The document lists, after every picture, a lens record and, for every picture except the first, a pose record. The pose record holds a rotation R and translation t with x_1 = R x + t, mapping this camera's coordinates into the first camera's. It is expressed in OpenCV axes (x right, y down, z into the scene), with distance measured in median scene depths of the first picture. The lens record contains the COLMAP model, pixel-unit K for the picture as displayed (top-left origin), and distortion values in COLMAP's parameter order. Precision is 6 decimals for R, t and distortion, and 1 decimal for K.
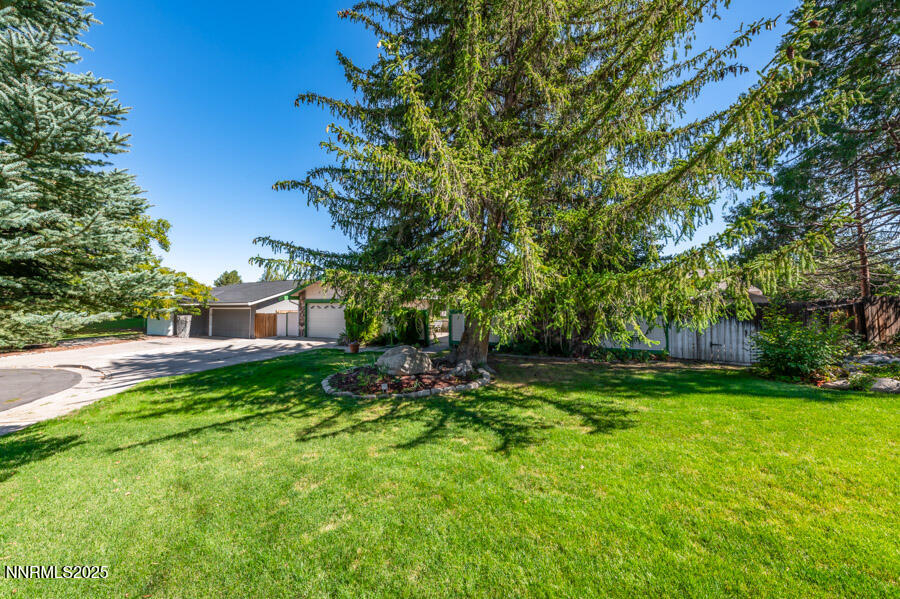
lens RADIAL K [[316.3, 0, 447.5], [0, 316.3, 303.0], [0, 0, 1]] dist [0.017217, -0.006494]
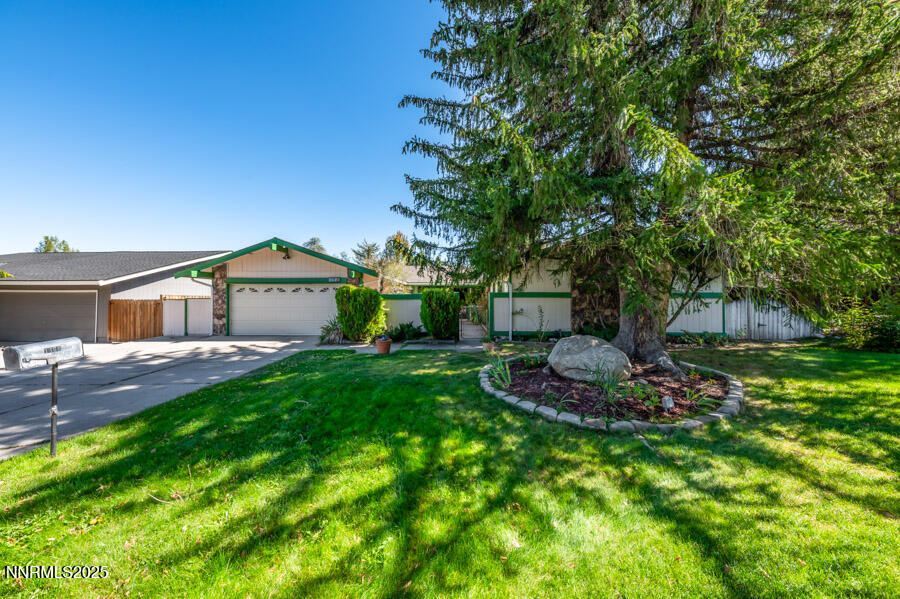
lens RADIAL K [[316.3, 0, 447.5], [0, 316.3, 303.0], [0, 0, 1]] dist [0.017217, -0.006494]
pose [[0.917523, 0.002735, 0.397674, -0.300678], [-0.008759, 0.999873, 0.013334, 0.027996], [-0.397587, -0.015717, 0.917430, 0.231875]]
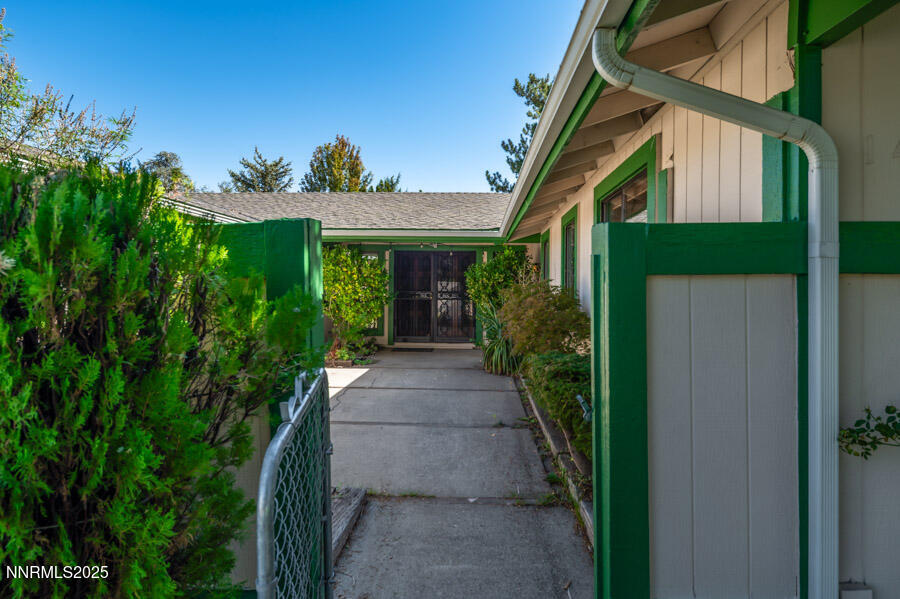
lens RADIAL K [[494.6, 0, 450.0], [0, 494.6, 299.5], [0, 0, 1]] dist [0.001484, 0.000119]
pose [[0.921486, 0.000465, 0.388411, -0.060759], [-0.016149, 0.999180, 0.037117, 0.027193], [-0.388075, -0.040476, 0.920739, 0.674920]]
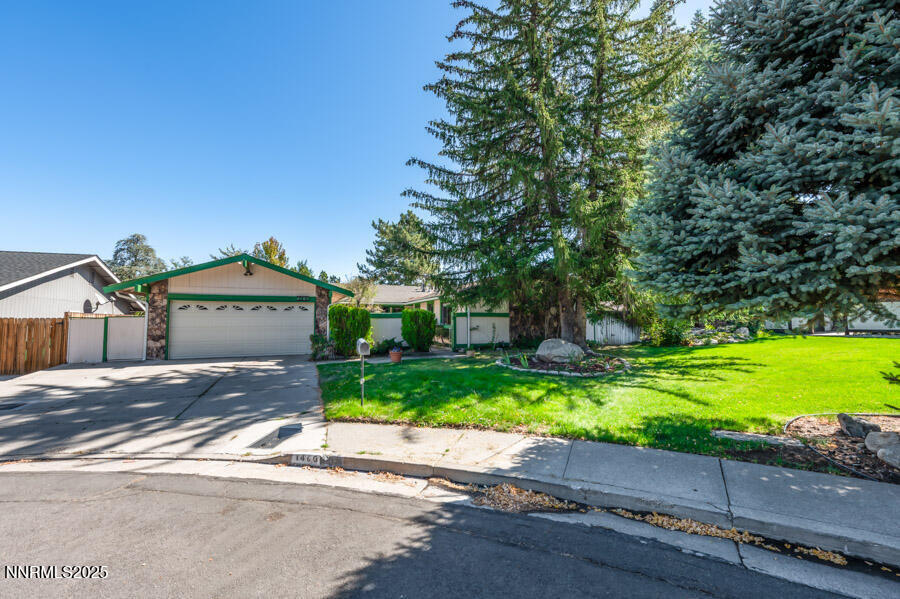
lens RADIAL K [[381.6, 0, 450.0], [0, 381.6, 299.5], [0, 0, 1]] dist [-0.001109, -0.000376]
pose [[0.656948, 0.047332, 0.752449, -0.645202], [-0.008218, 0.998418, -0.055629, 0.034239], [-0.753891, 0.030362, 0.656298, 0.177943]]
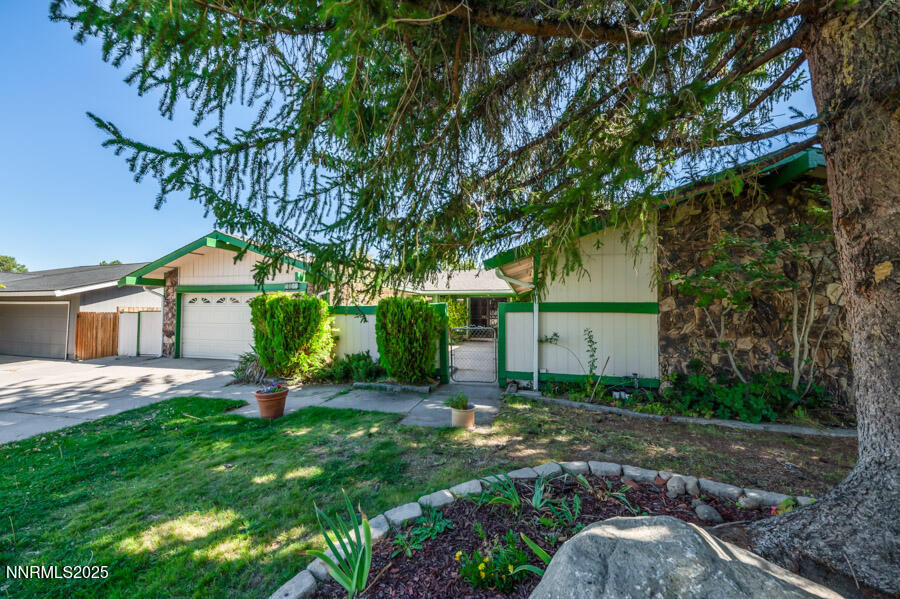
lens RADIAL K [[316.3, 0, 447.5], [0, 316.3, 303.0], [0, 0, 1]] dist [0.017217, -0.006494]
pose [[0.982651, 0.012437, 0.185045, -0.113517], [-0.009676, 0.999828, -0.015821, 0.021589], [-0.185210, 0.013756, 0.982603, 0.416831]]
